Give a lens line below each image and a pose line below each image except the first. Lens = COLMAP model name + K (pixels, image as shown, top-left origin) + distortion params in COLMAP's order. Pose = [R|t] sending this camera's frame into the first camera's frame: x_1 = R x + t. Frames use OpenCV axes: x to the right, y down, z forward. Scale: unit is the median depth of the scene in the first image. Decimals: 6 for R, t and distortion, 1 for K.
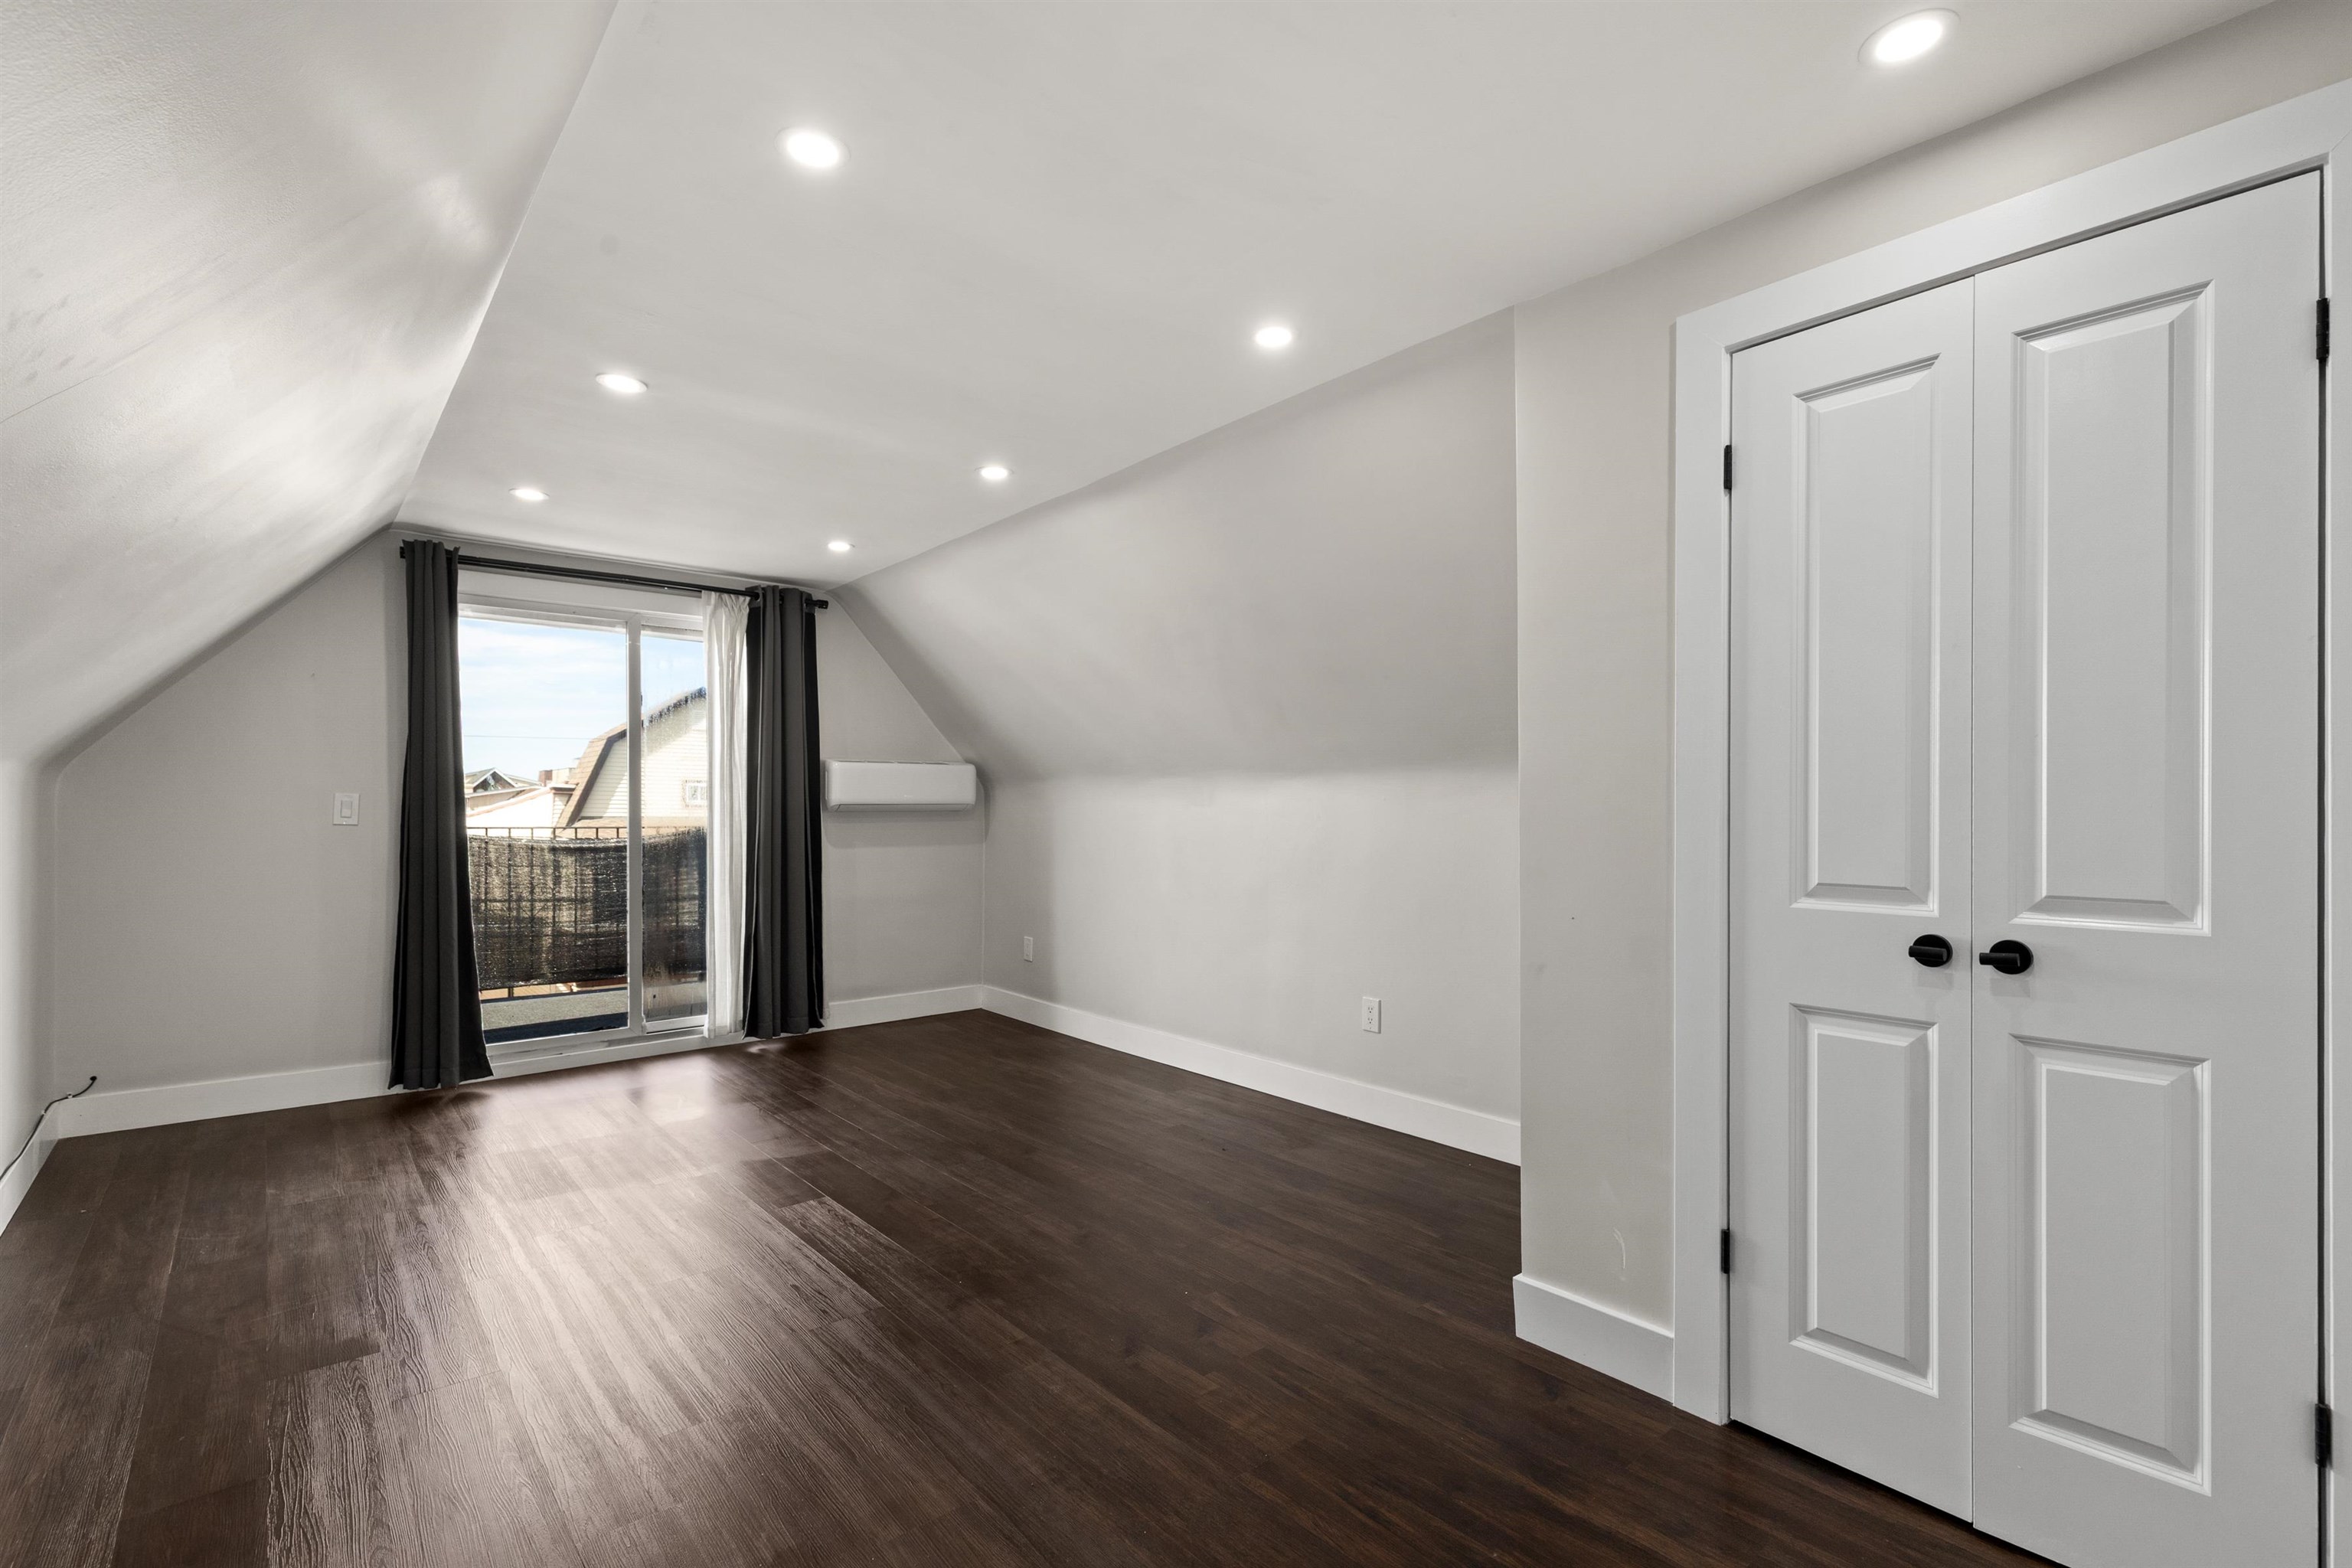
lens RADIAL K [[1060.0, 0, 1173.5], [0, 1060.0, 814.2], [0, 0, 1]] dist [0.006820, -0.000132]
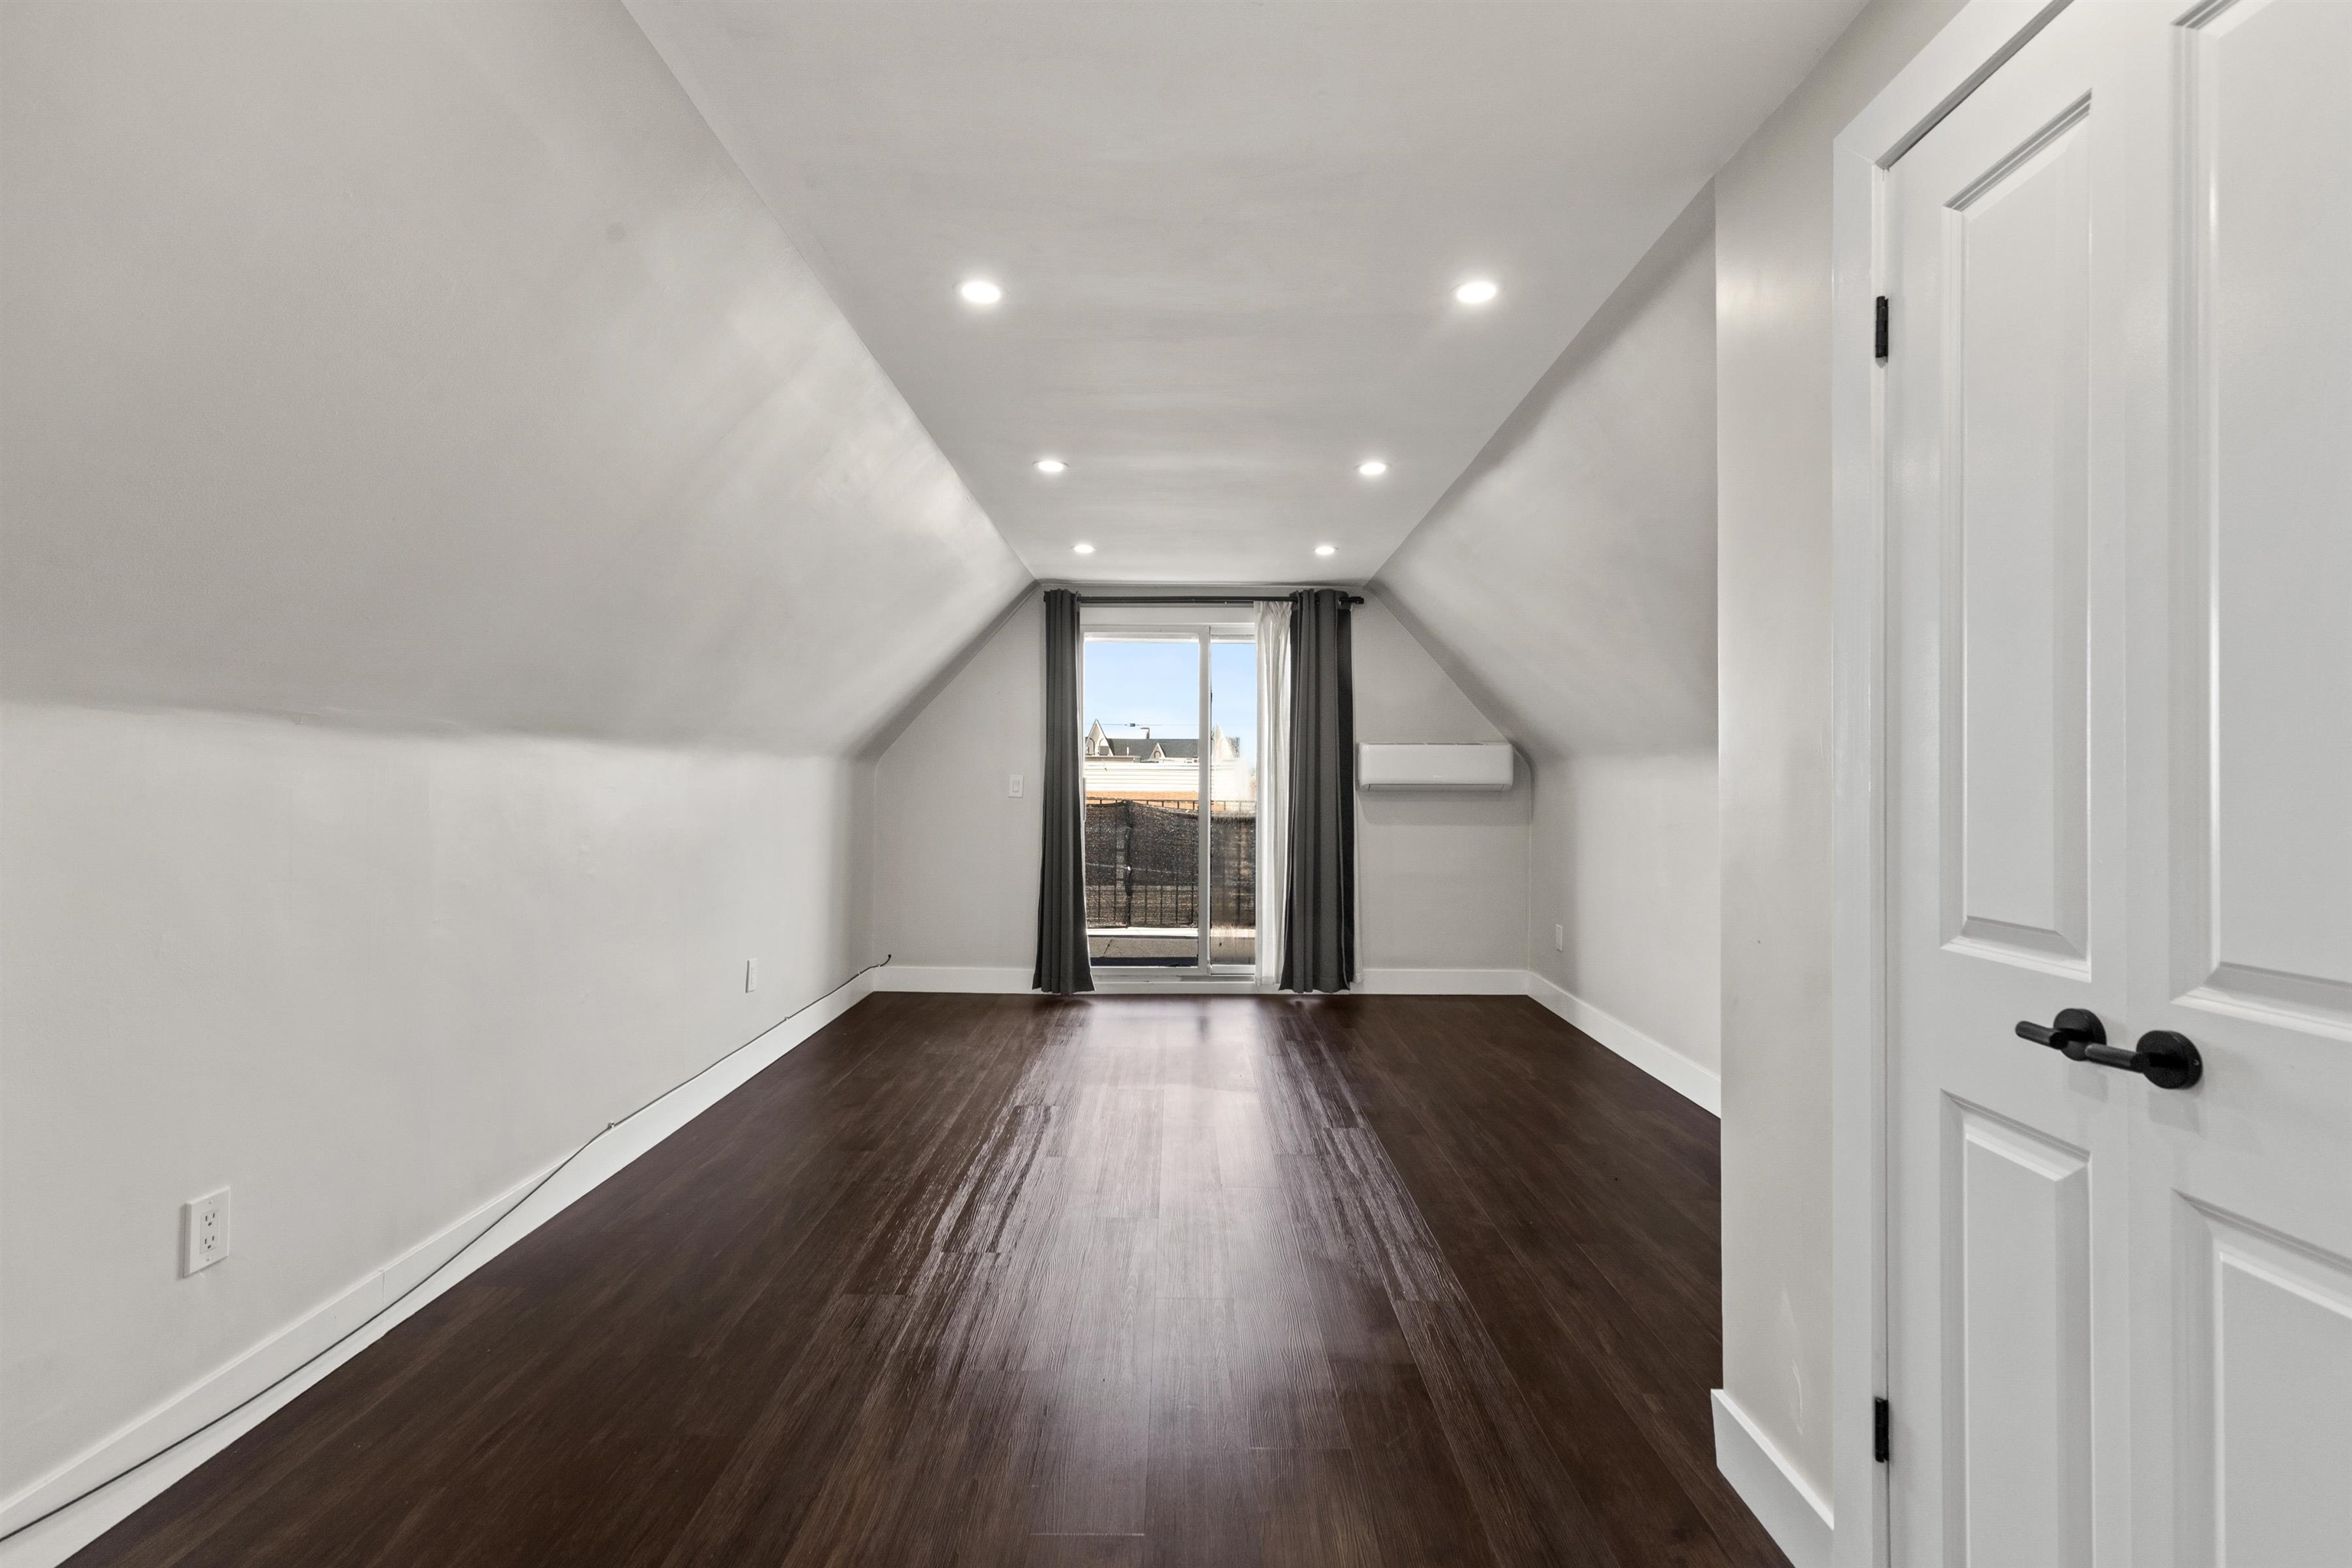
lens RADIAL K [[1066.3, 0, 1183.4], [0, 1066.3, 774.4], [0, 0, 1]] dist [0.002222, 0.000066]
pose [[0.757395, -0.000928, -0.652957, 0.267971], [-0.009361, 0.999881, -0.012280, -0.004830], [0.652890, 0.015413, 0.757296, 0.064333]]
